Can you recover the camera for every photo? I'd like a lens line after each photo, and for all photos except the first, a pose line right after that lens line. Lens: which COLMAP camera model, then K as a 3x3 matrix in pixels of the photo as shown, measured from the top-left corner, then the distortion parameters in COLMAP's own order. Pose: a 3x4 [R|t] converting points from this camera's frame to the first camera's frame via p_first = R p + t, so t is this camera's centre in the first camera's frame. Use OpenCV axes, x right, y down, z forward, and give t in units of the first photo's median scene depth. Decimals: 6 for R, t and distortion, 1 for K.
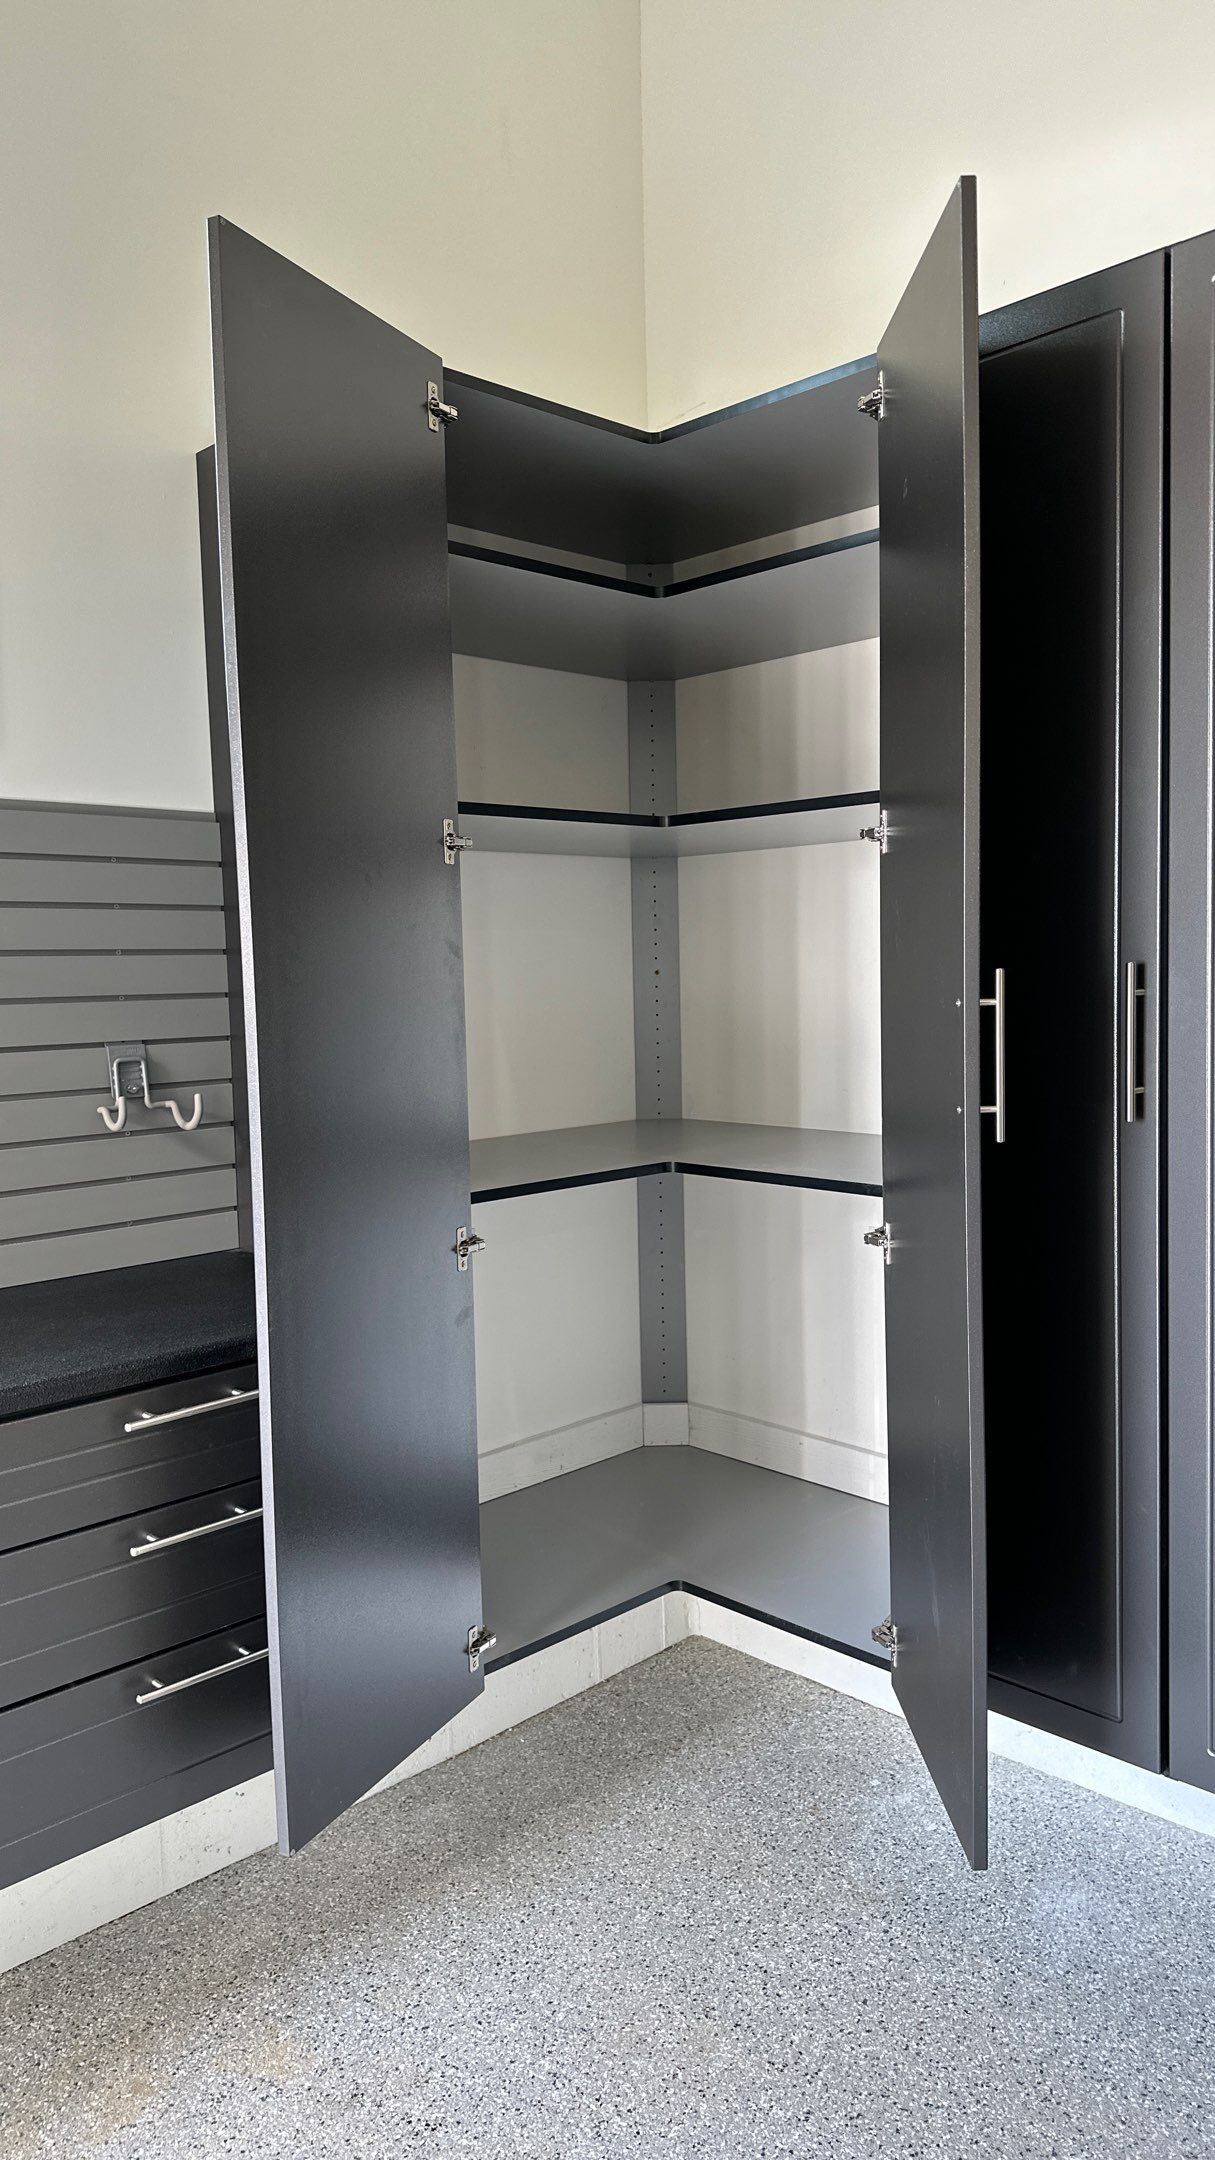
lens RADIAL K [[1528.9, 0, 602.6], [0, 1528.9, 1045.4], [0, 0, 1]] dist [-0.002869, -0.004019]
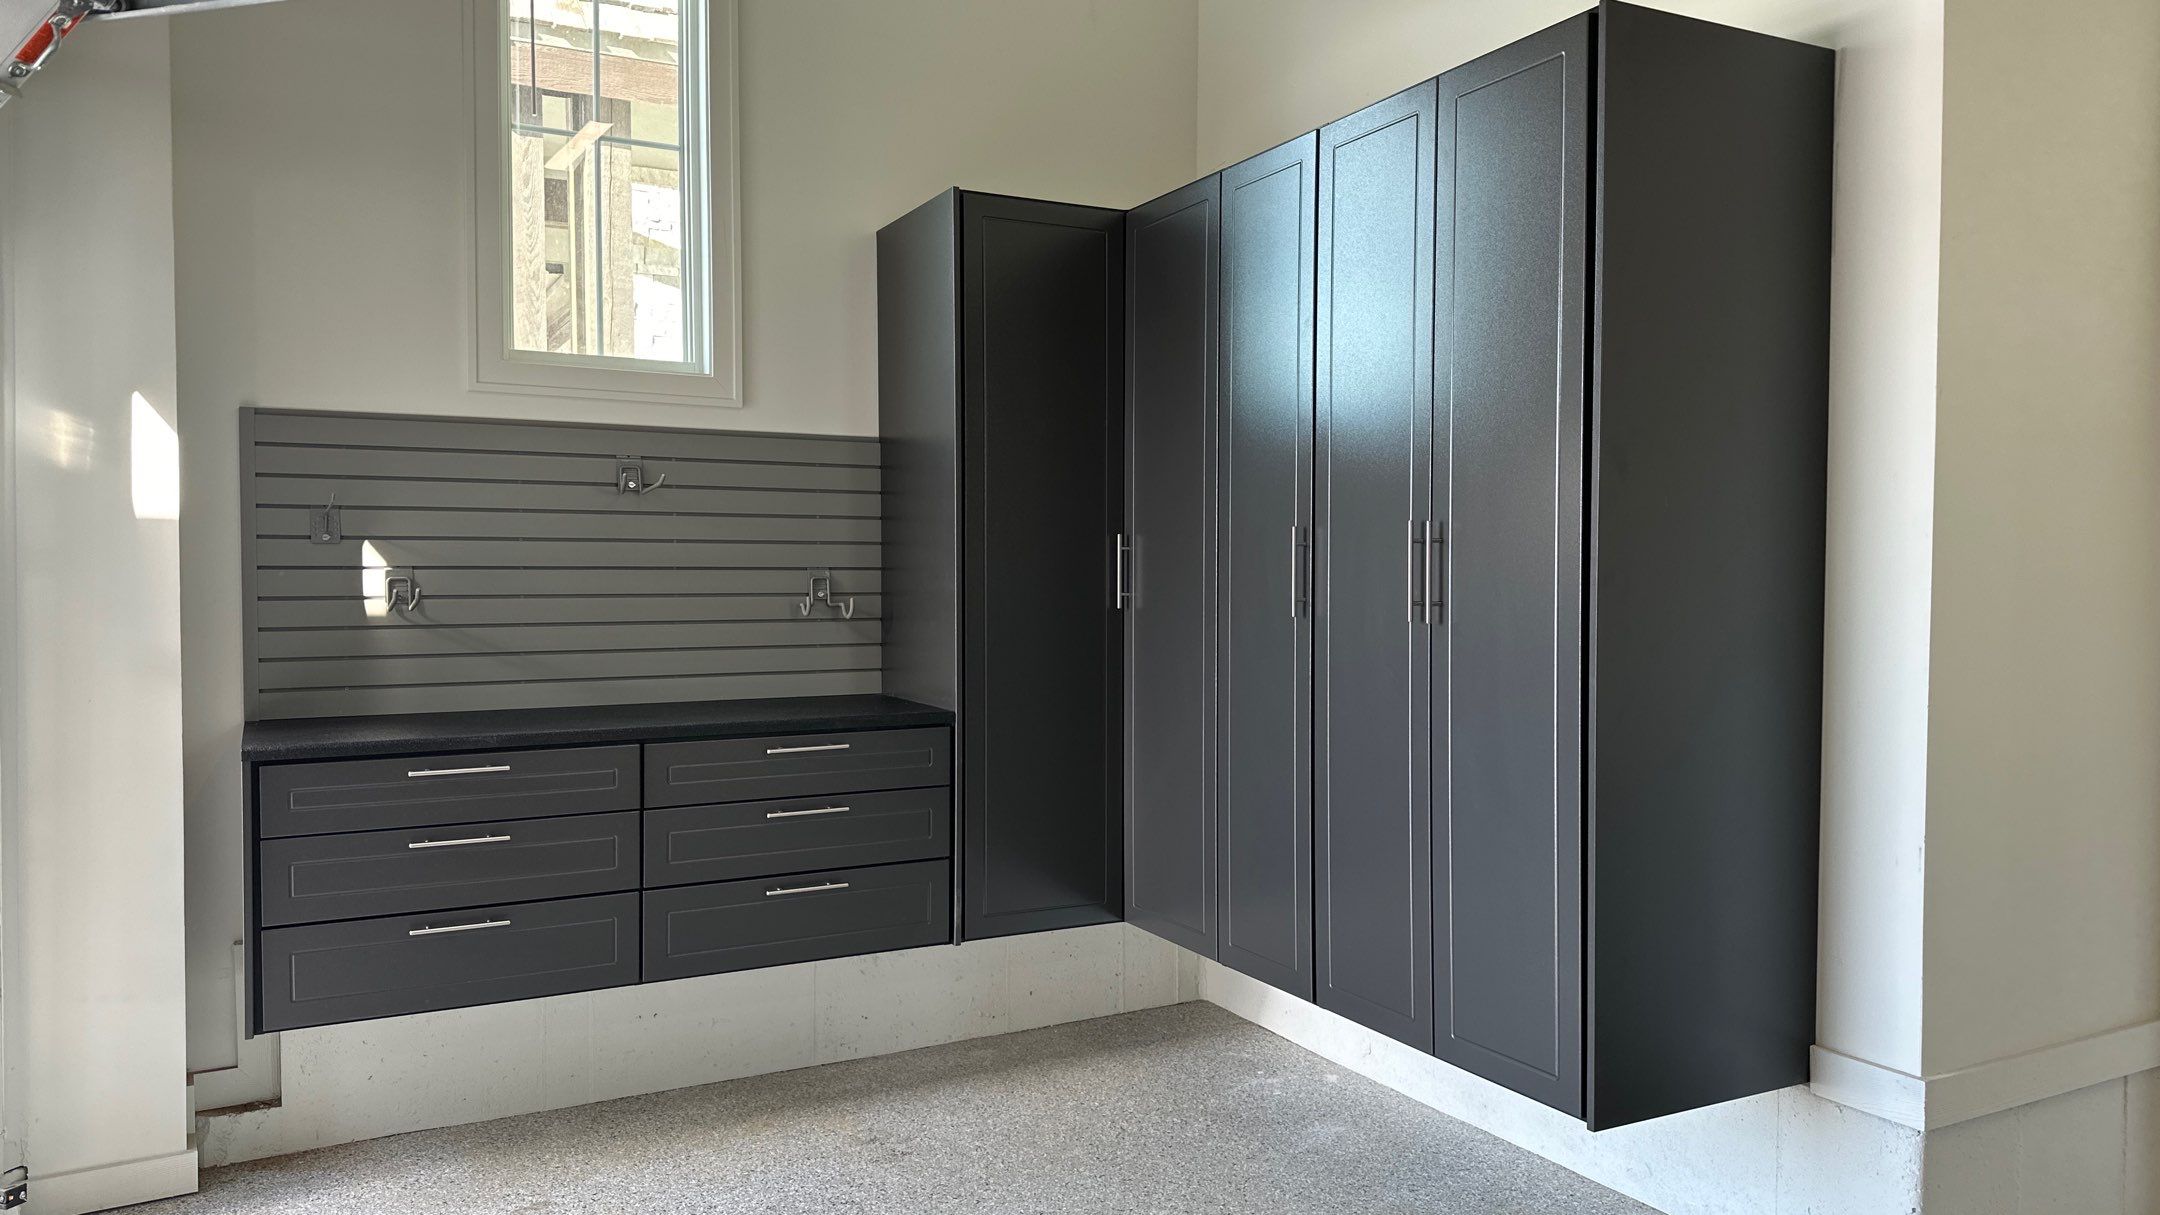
lens RADIAL K [[1544.6, 0, 1092.7], [0, 1544.6, 599.4], [0, 0, 1]] dist [0.142231, -0.209288]
pose [[0.956551, 0.031262, -0.289883, 0.512583], [-0.039611, 0.998951, -0.022978, 0.063301], [0.288861, 0.033462, 0.956786, -0.618605]]
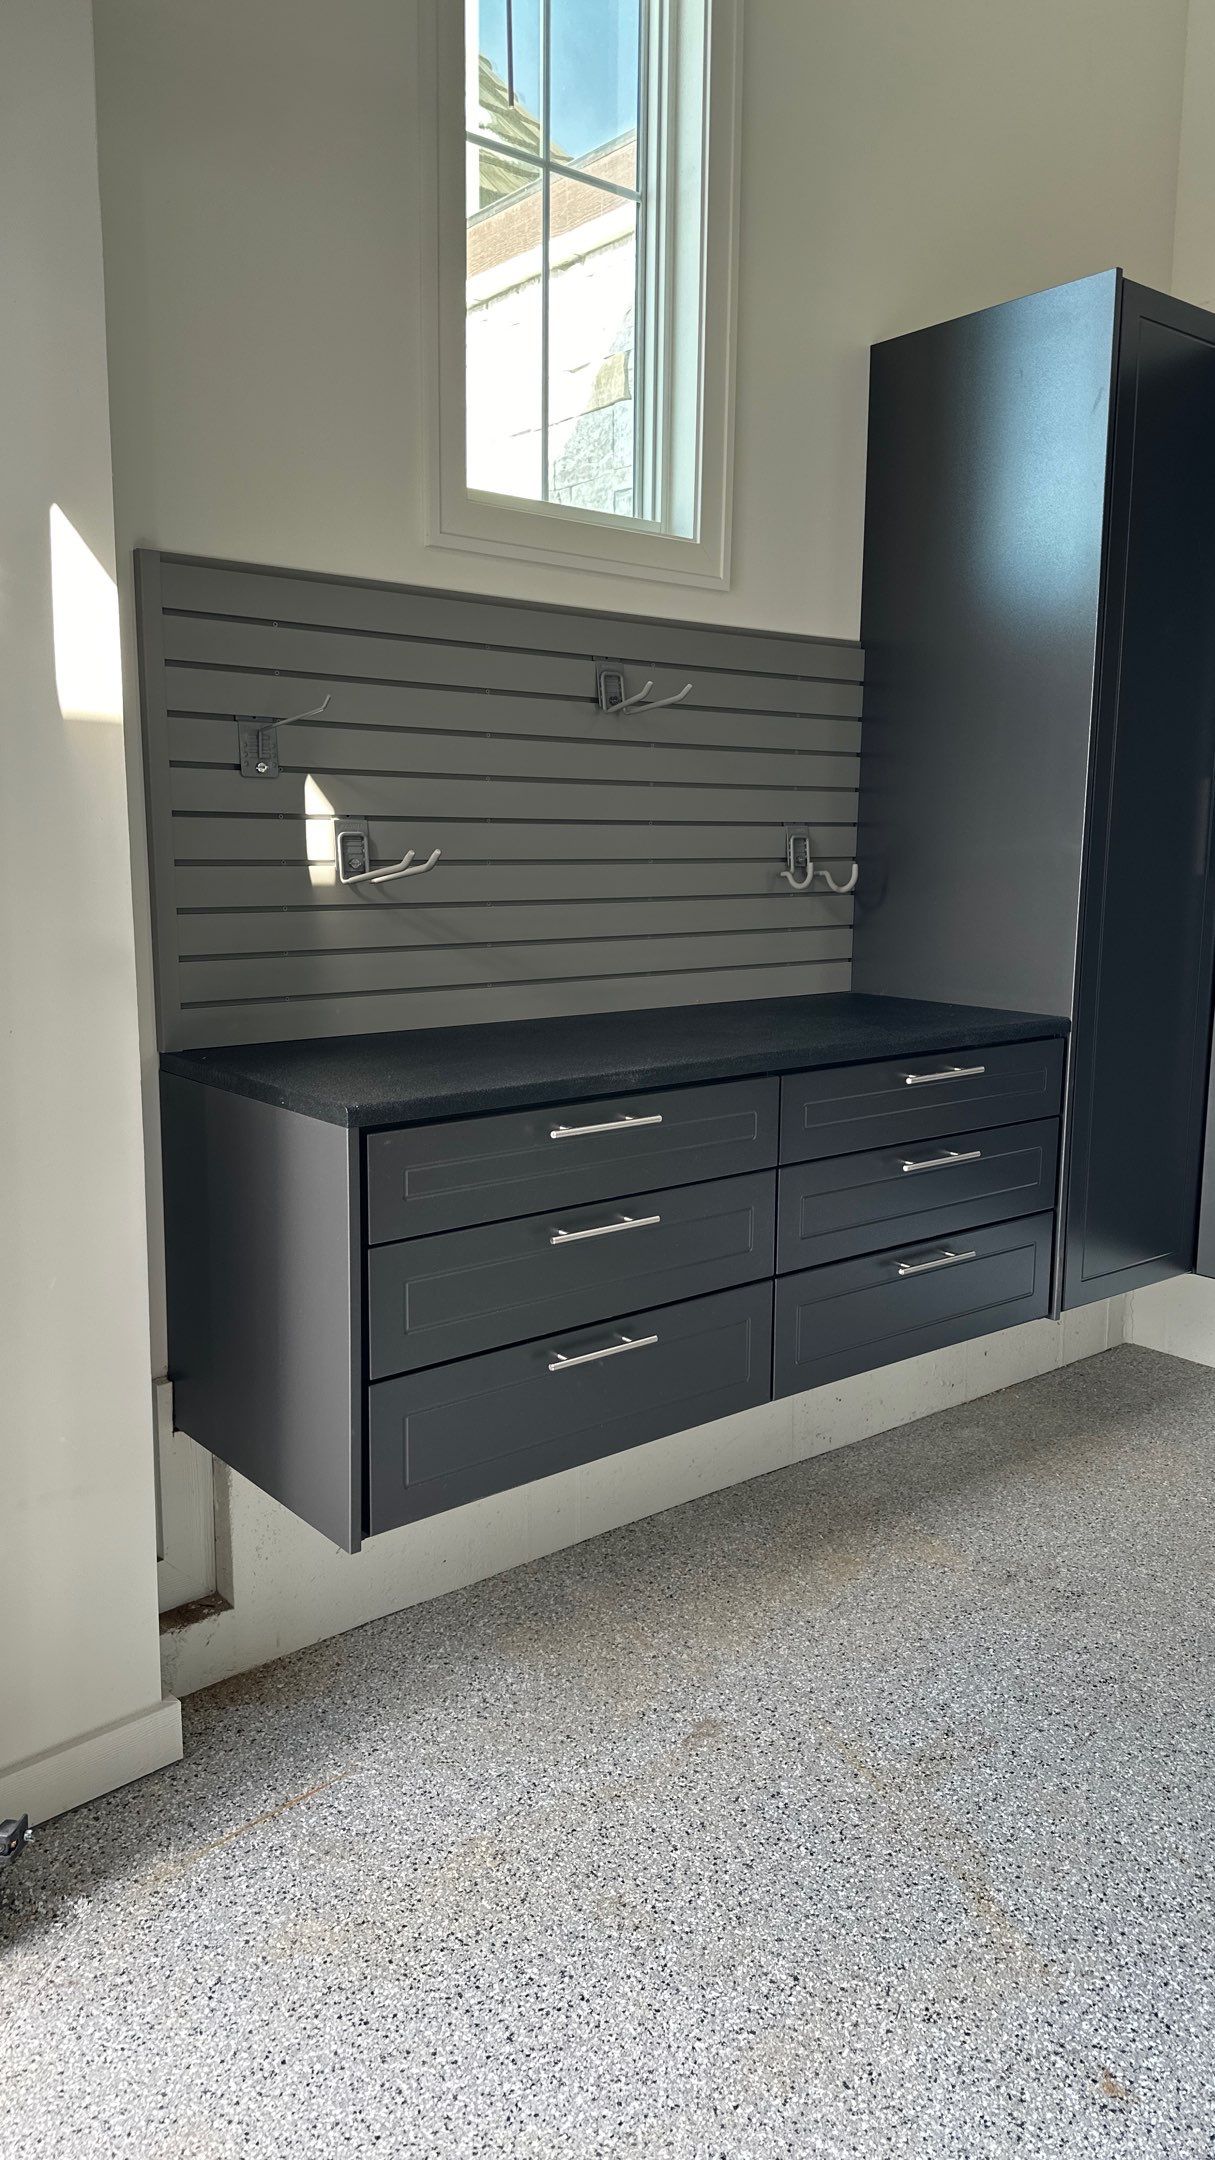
lens RADIAL K [[1544.6, 0, 607.5], [0, 1544.6, 1080.0], [0, 0, 1]] dist [0.142231, -0.209288]
pose [[0.996304, 0.046626, -0.072138, -0.373396], [-0.038458, 0.993105, 0.110744, 0.075575], [0.076804, -0.107560, 0.991228, -0.343717]]
